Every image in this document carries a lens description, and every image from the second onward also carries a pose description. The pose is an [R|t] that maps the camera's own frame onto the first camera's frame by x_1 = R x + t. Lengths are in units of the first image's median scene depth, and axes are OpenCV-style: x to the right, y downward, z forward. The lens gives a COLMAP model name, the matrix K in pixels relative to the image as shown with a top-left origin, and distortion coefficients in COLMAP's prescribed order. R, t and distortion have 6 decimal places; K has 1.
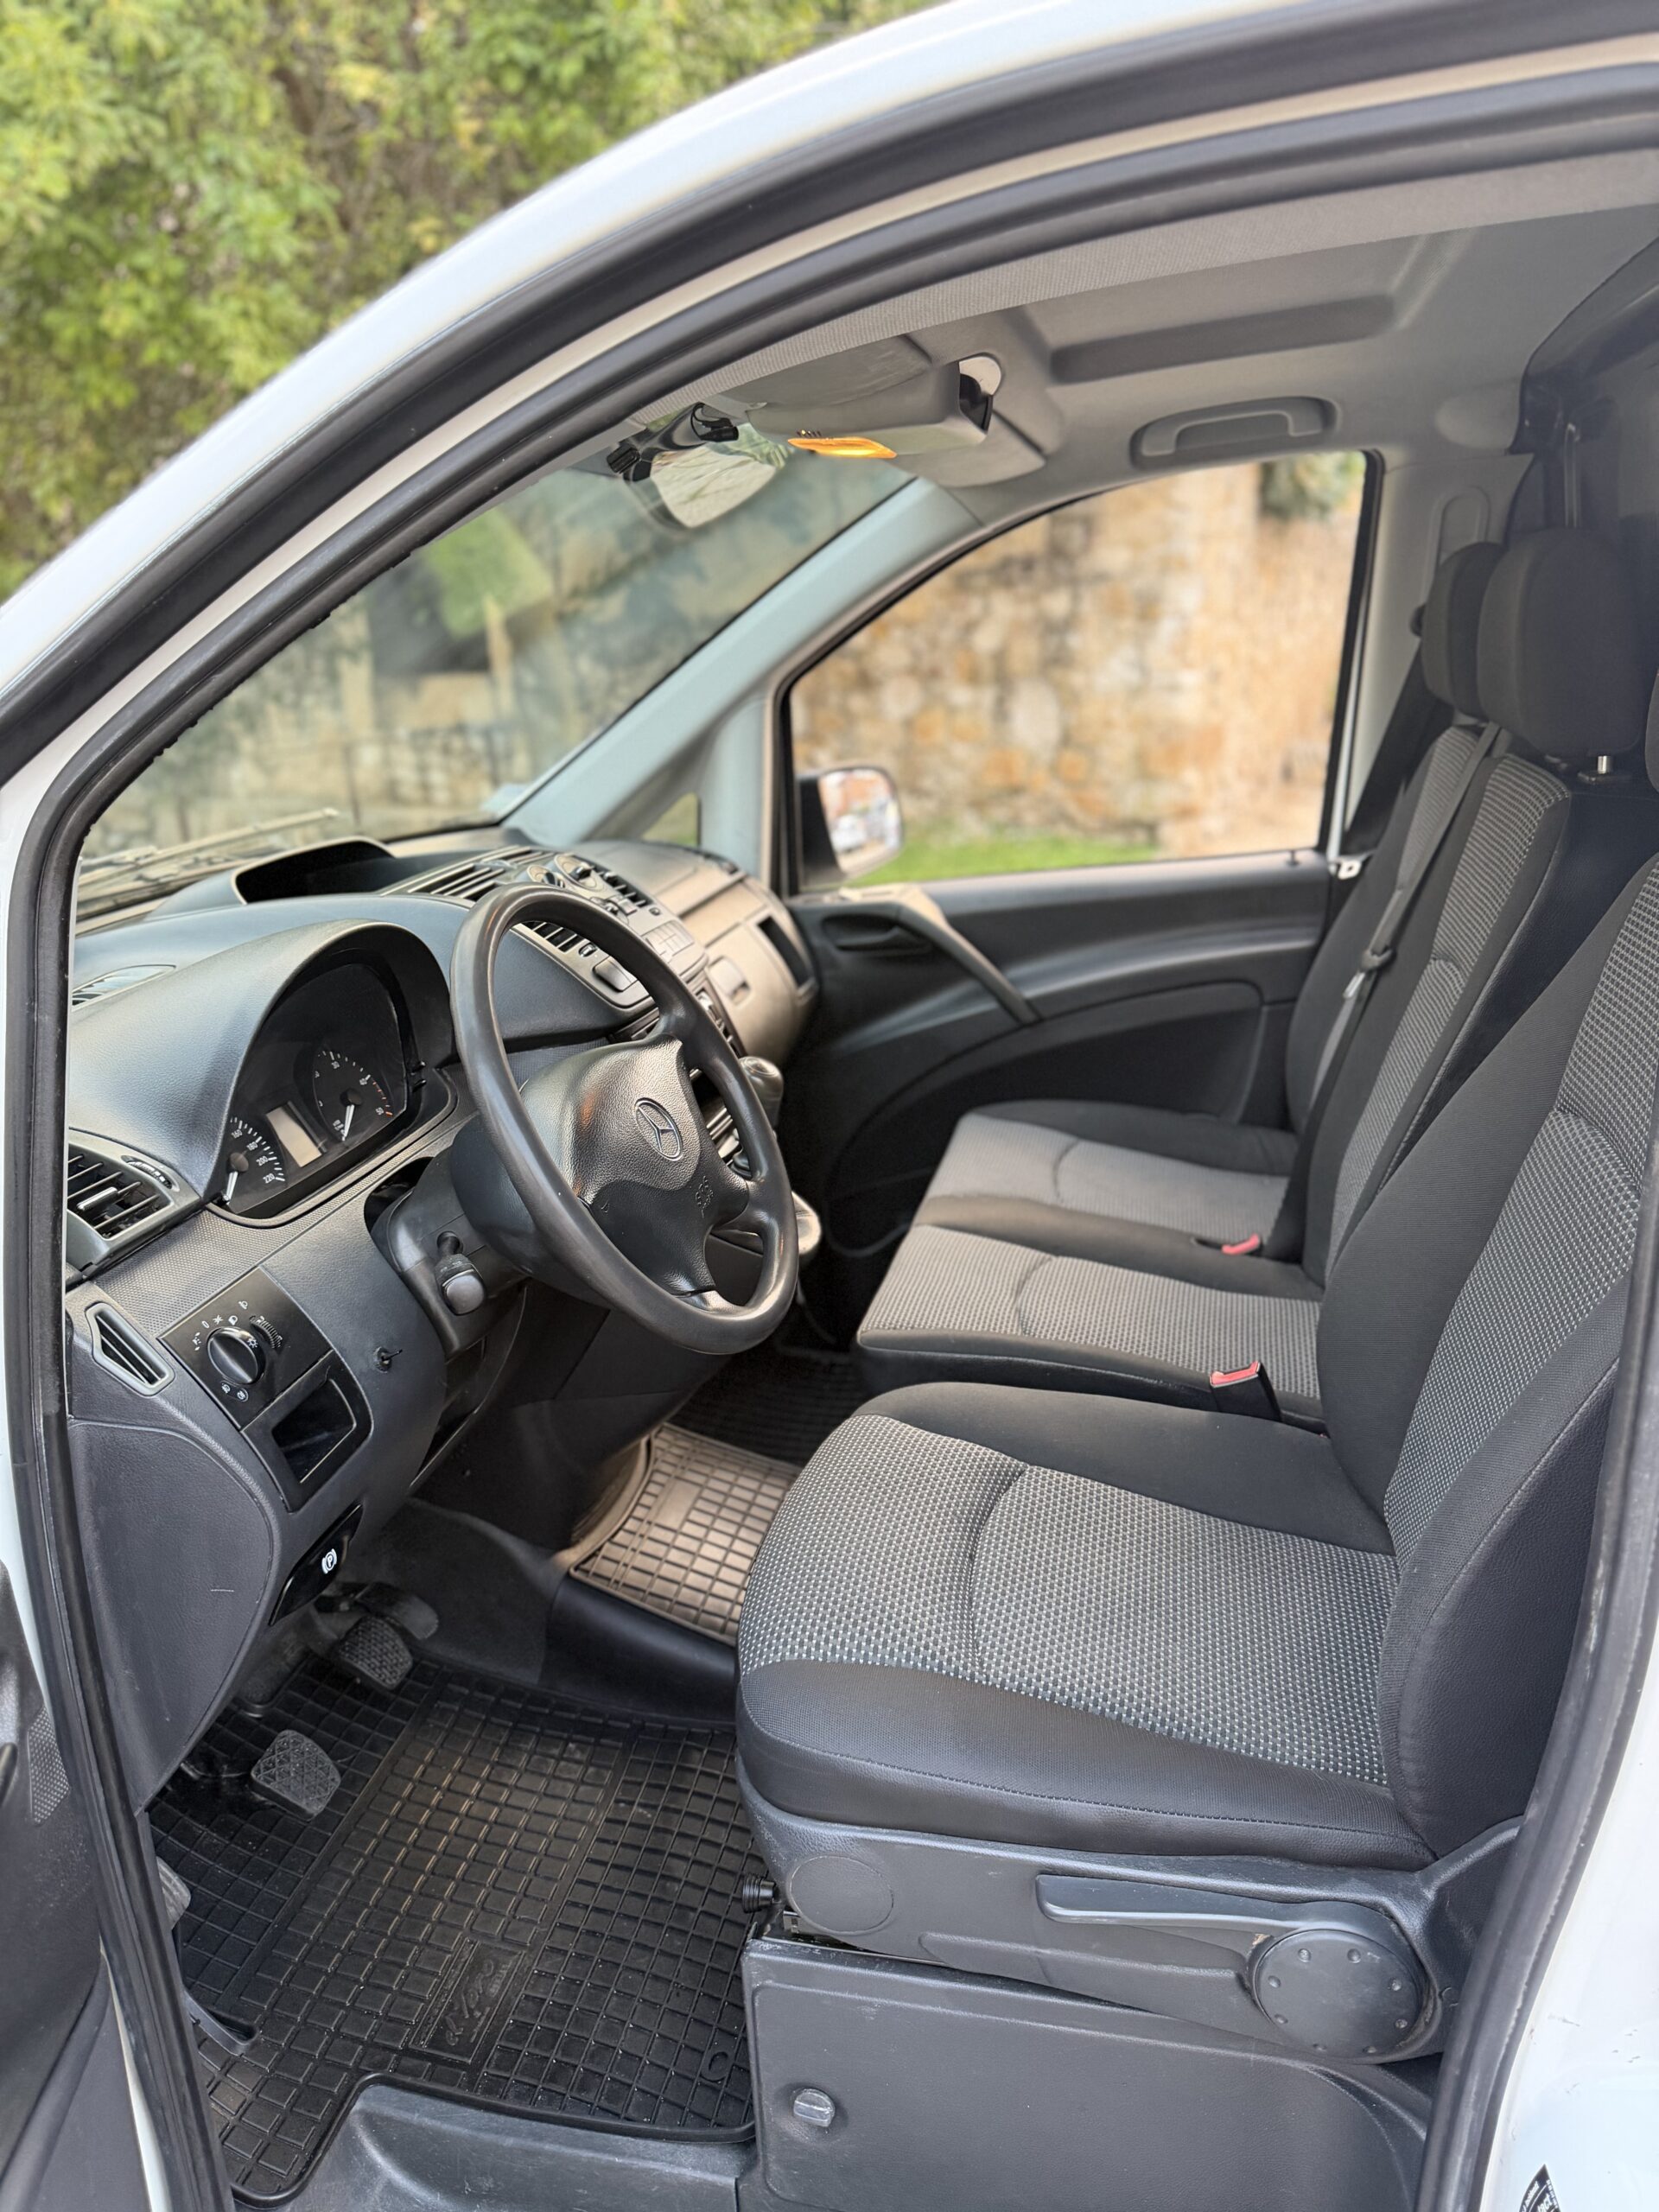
lens RADIAL K [[1608.3, 0, 834.3], [0, 1608.3, 1041.8], [0, 0, 1]] dist [0.086796, -0.106587]
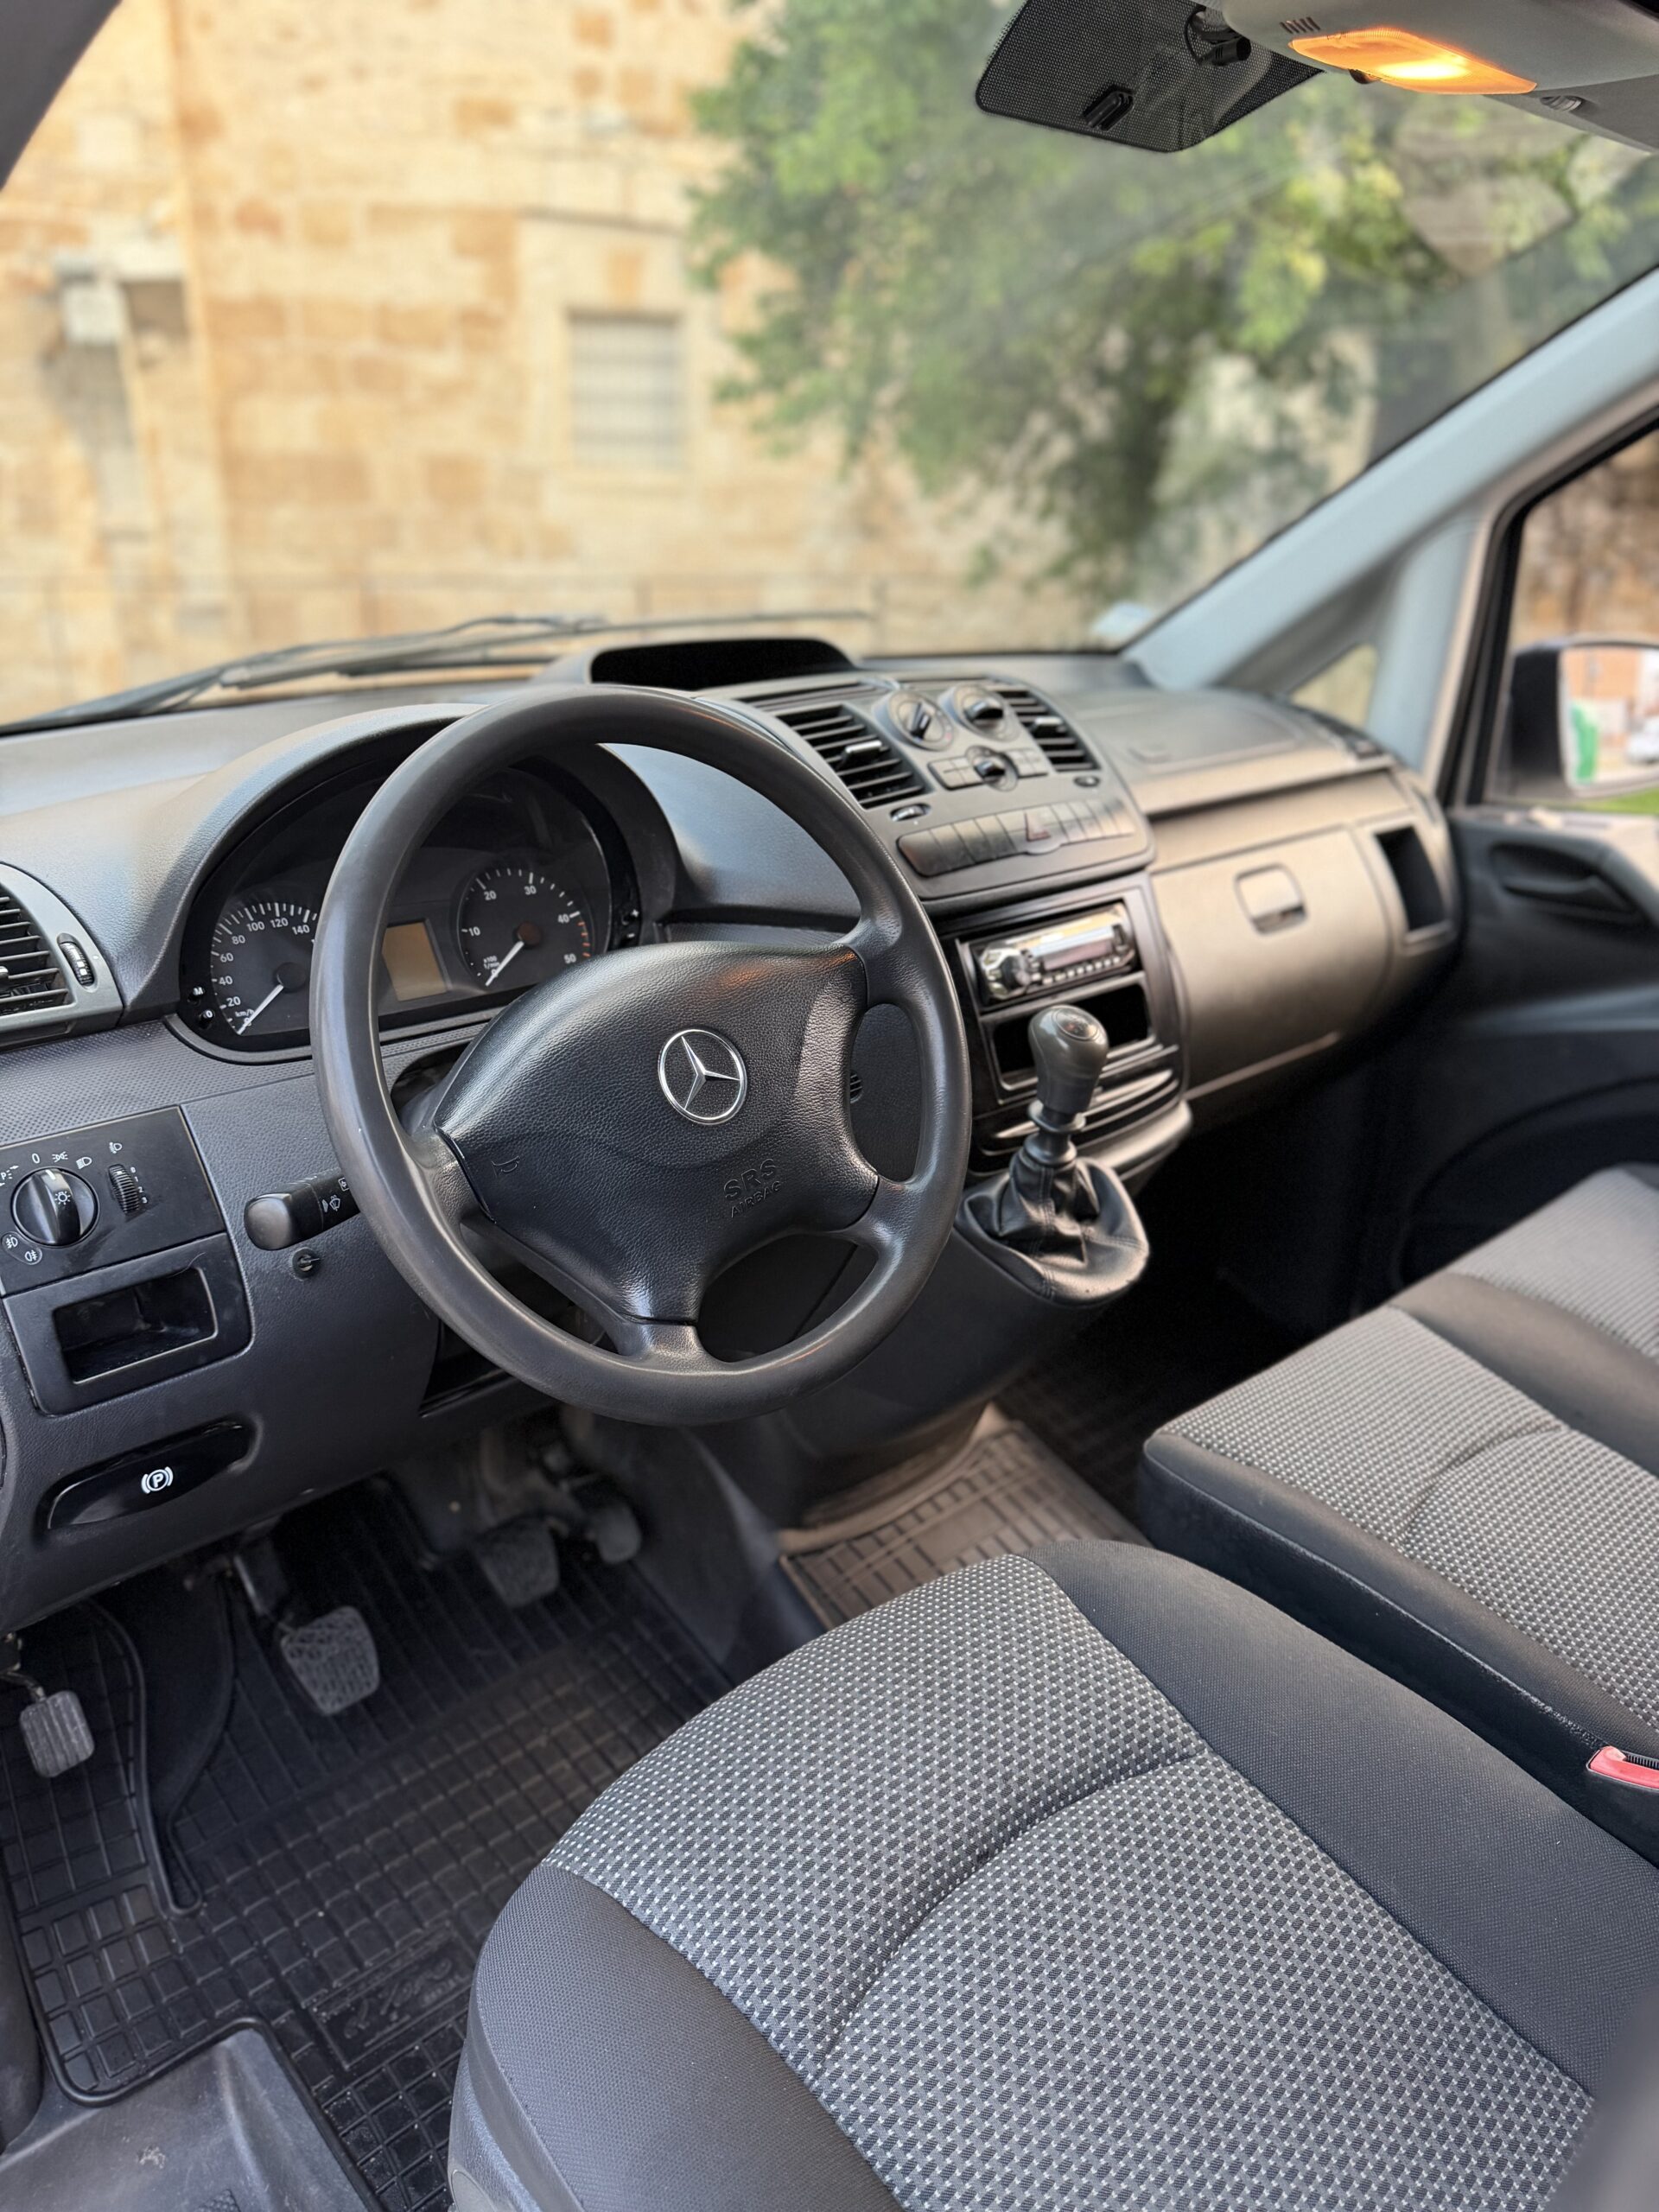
lens RADIAL K [[1608.3, 0, 834.3], [0, 1608.3, 1041.8], [0, 0, 1]] dist [0.086796, -0.106587]
pose [[0.814221, 0.261846, -0.518151, 0.178070], [-0.212323, 0.964987, 0.154009, -0.048000], [0.540336, -0.015382, 0.841309, 0.271697]]
